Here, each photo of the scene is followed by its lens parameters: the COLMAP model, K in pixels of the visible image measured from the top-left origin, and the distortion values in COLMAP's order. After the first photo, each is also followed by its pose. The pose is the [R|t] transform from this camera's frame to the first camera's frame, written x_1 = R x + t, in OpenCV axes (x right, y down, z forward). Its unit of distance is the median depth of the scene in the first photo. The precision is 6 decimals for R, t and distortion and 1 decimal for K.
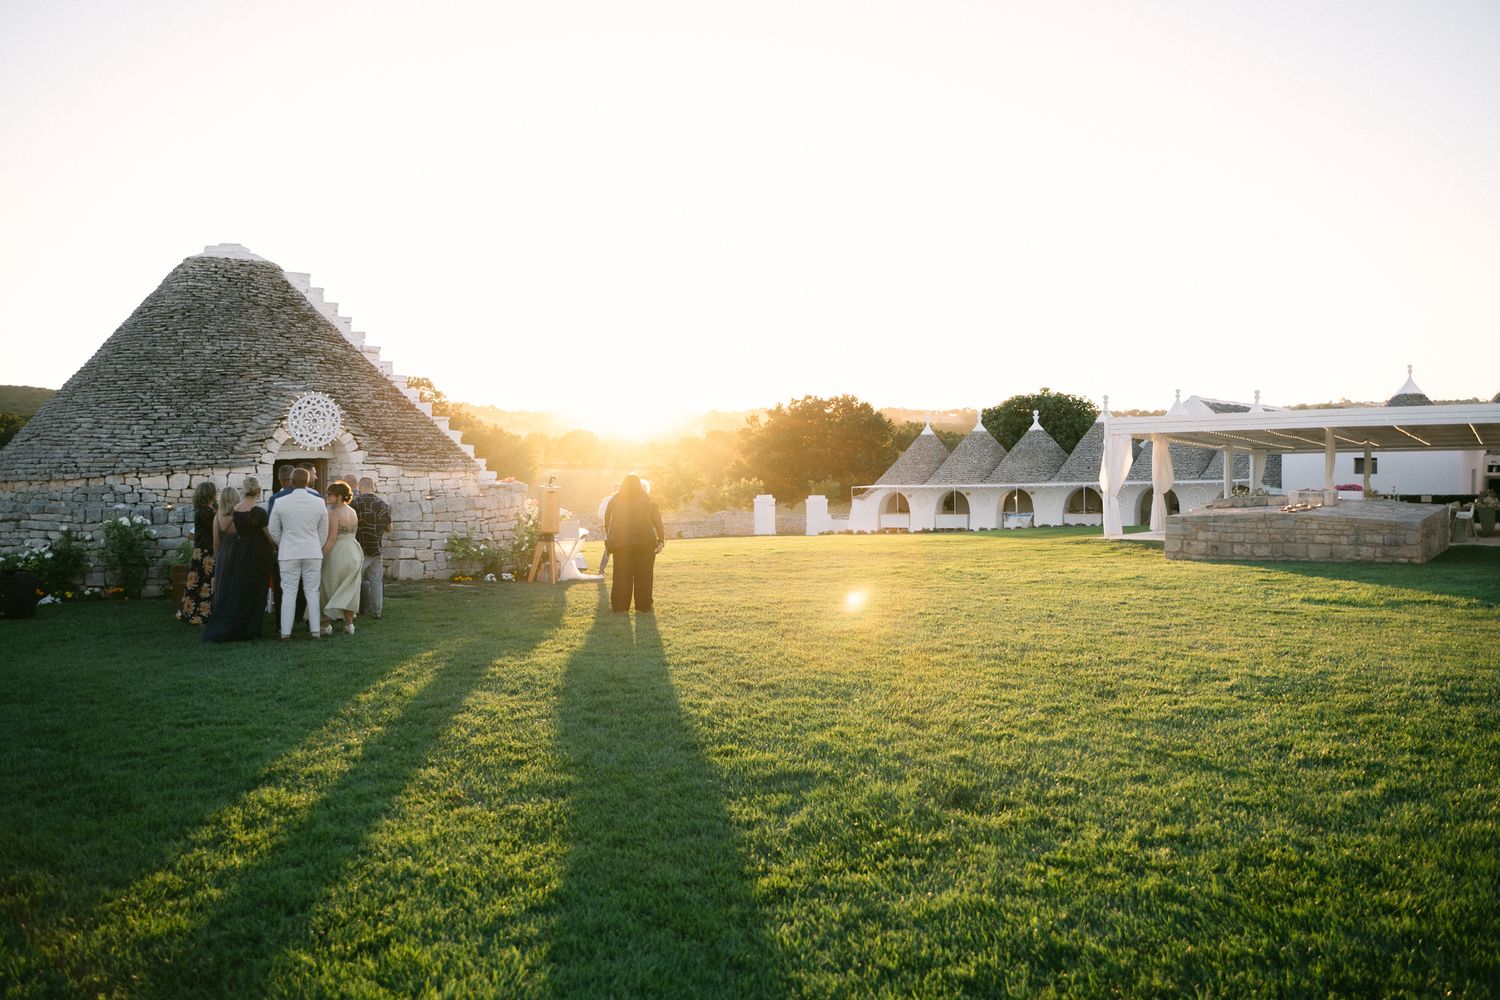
lens RADIAL K [[1224.6, 0, 711.8], [0, 1224.6, 499.3], [0, 0, 1]] dist [0.005707, 0.001807]
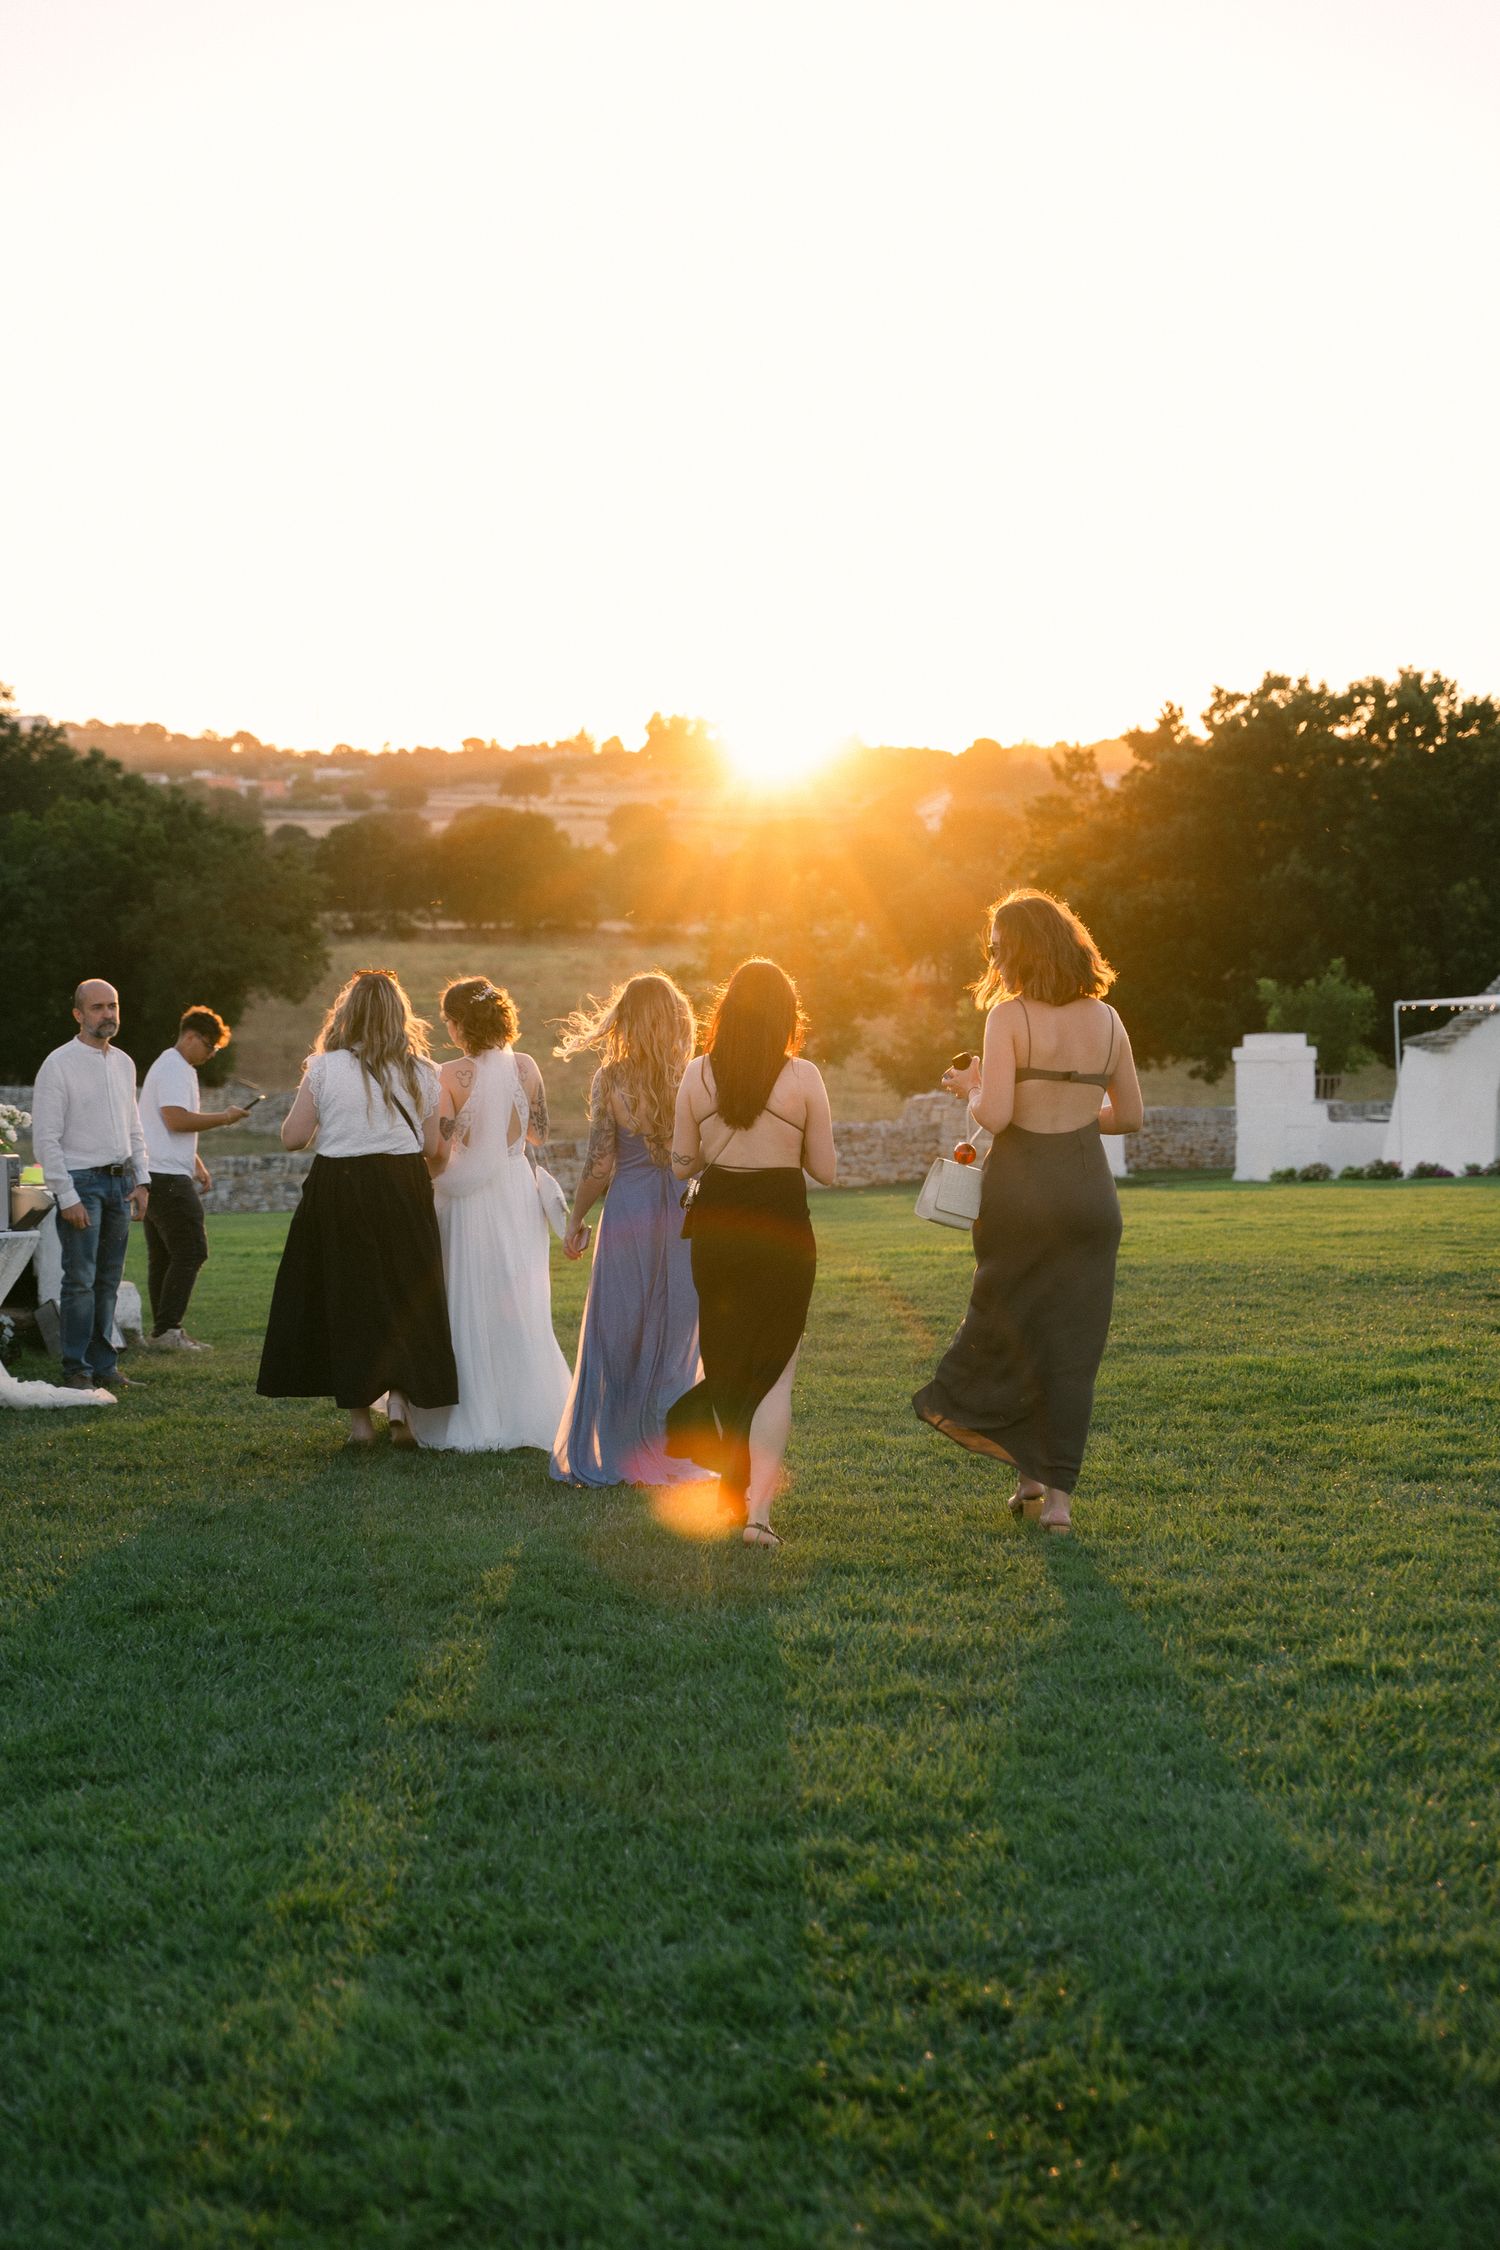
lens RADIAL K [[4151.8, 0, 750.0], [0, 4151.8, 1125.0], [0, 0, 1]] dist [0.042874, 0.327090]
pose [[0.998279, -0.001693, -0.058625, 0.022693], [0.002756, 0.999833, 0.018054, -0.000312], [0.058584, -0.018184, 0.998117, 0.072872]]
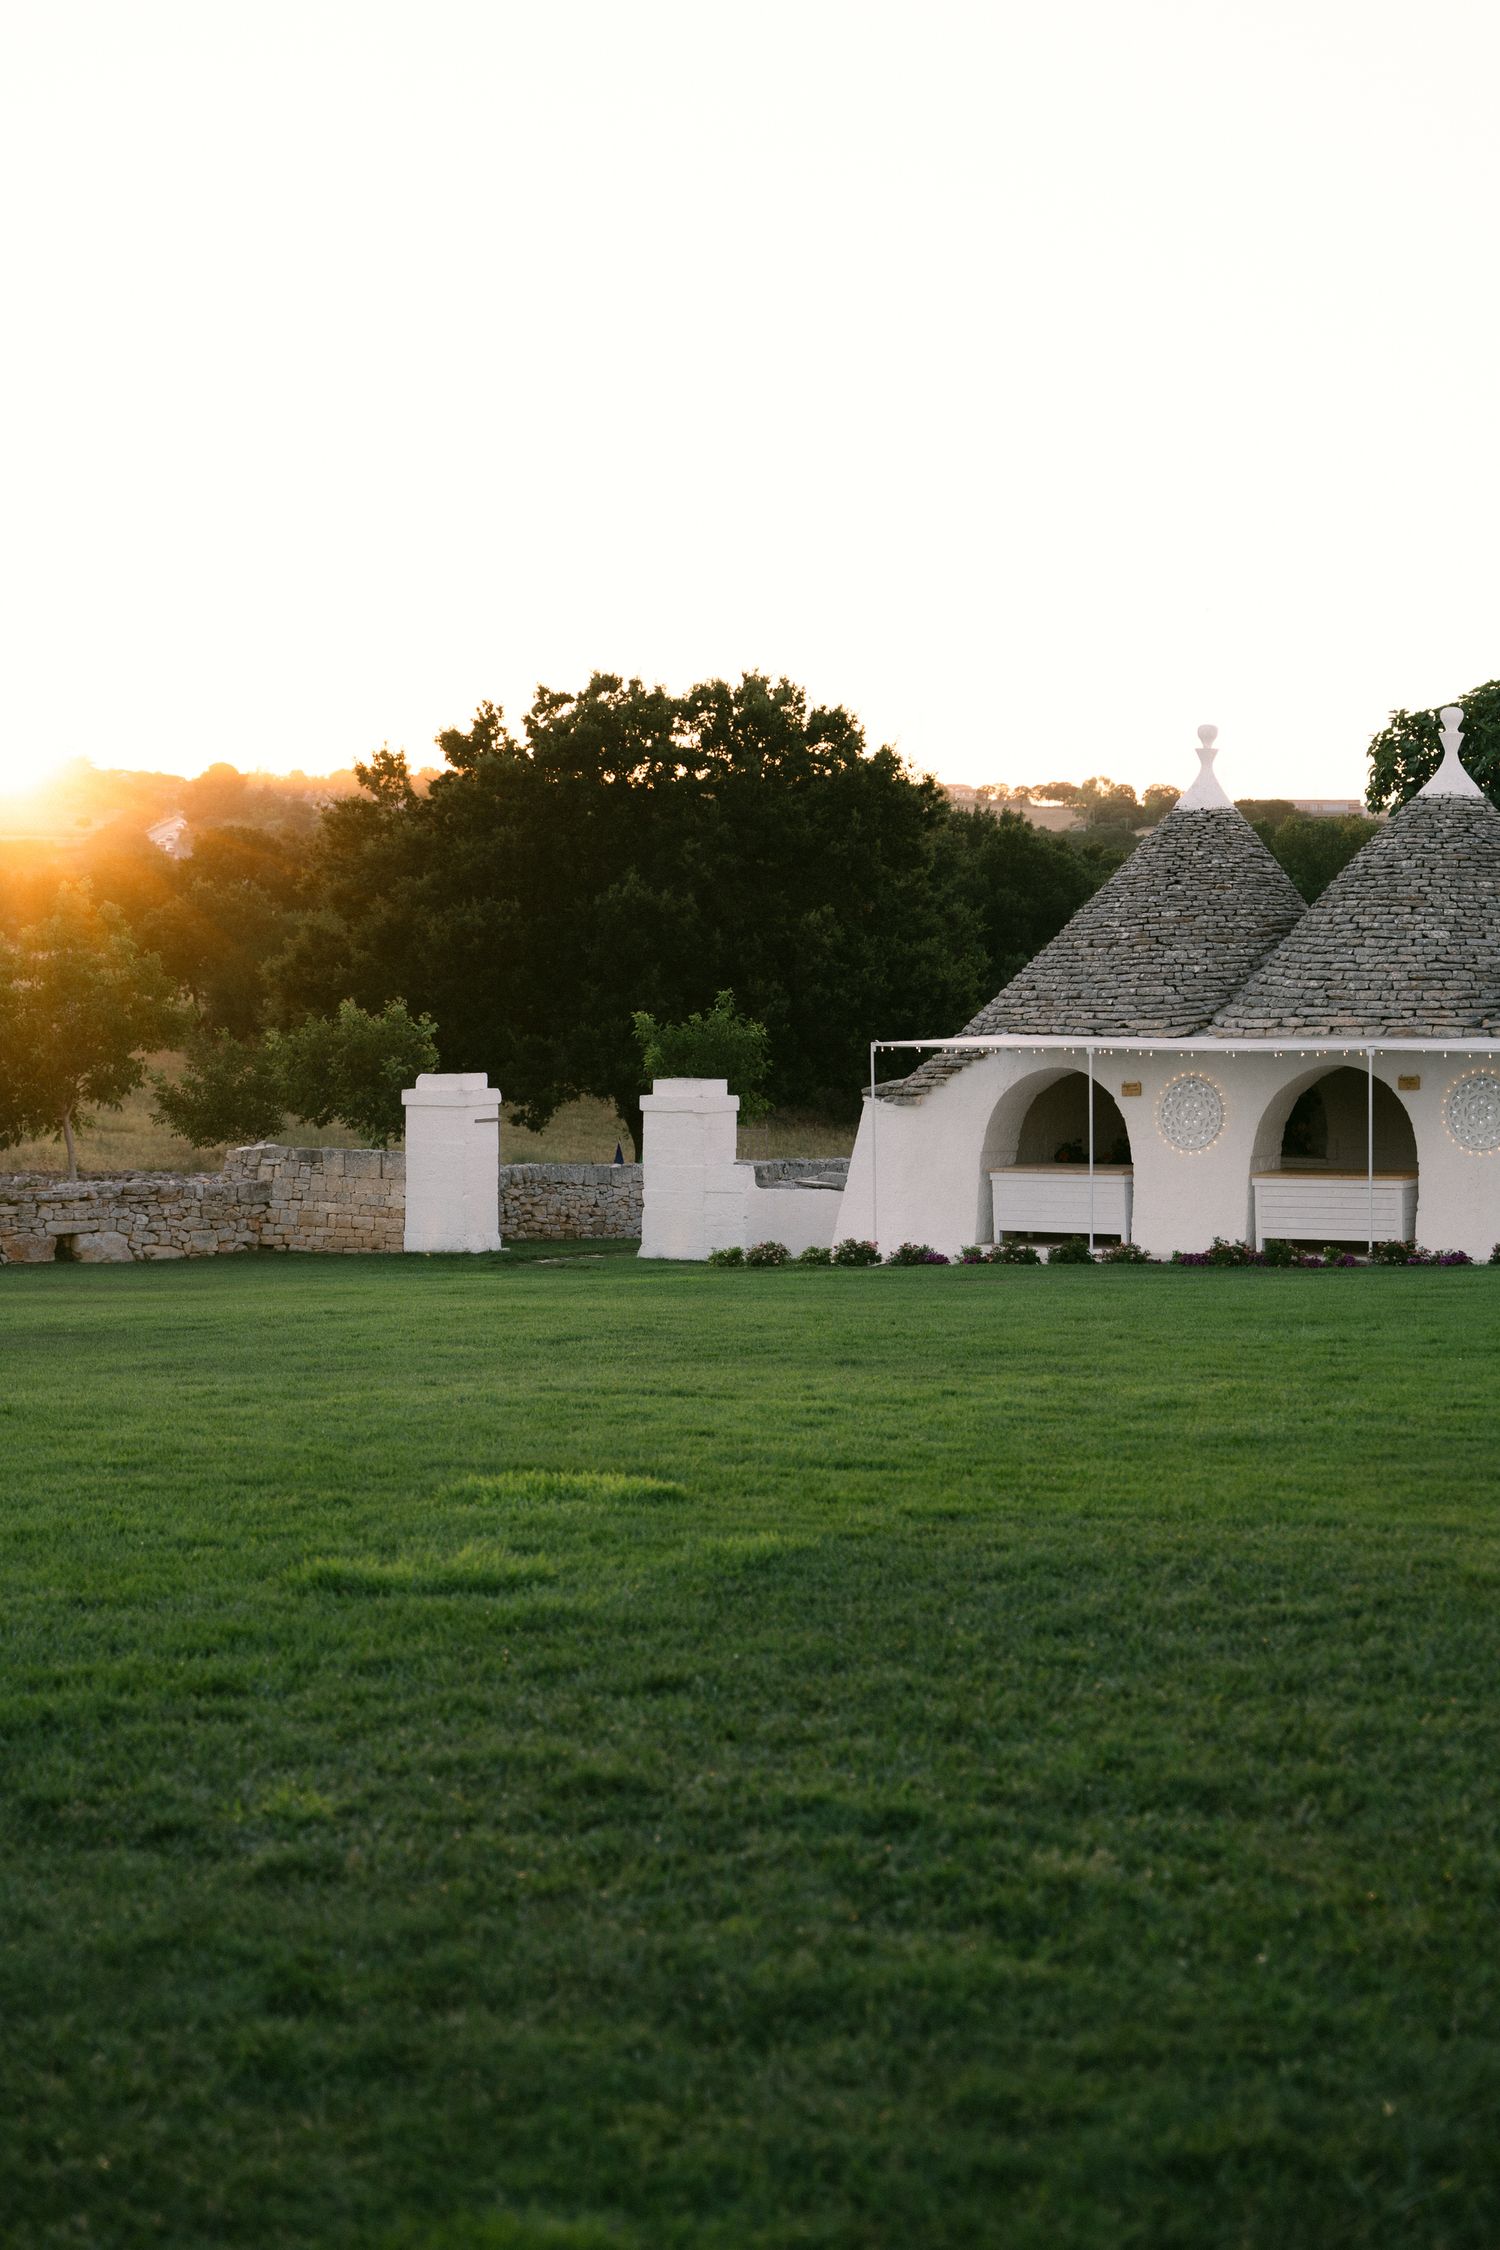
lens RADIAL K [[4166.3, 0, 750.0], [0, 4166.3, 1125.0], [0, 0, 1]] dist [-0.020267, -0.046552]
pose [[0.991730, 0.011578, 0.127815, 0.000861], [-0.012738, 0.999885, 0.008260, -0.001389], [-0.127705, -0.009819, 0.991764, 0.239777]]
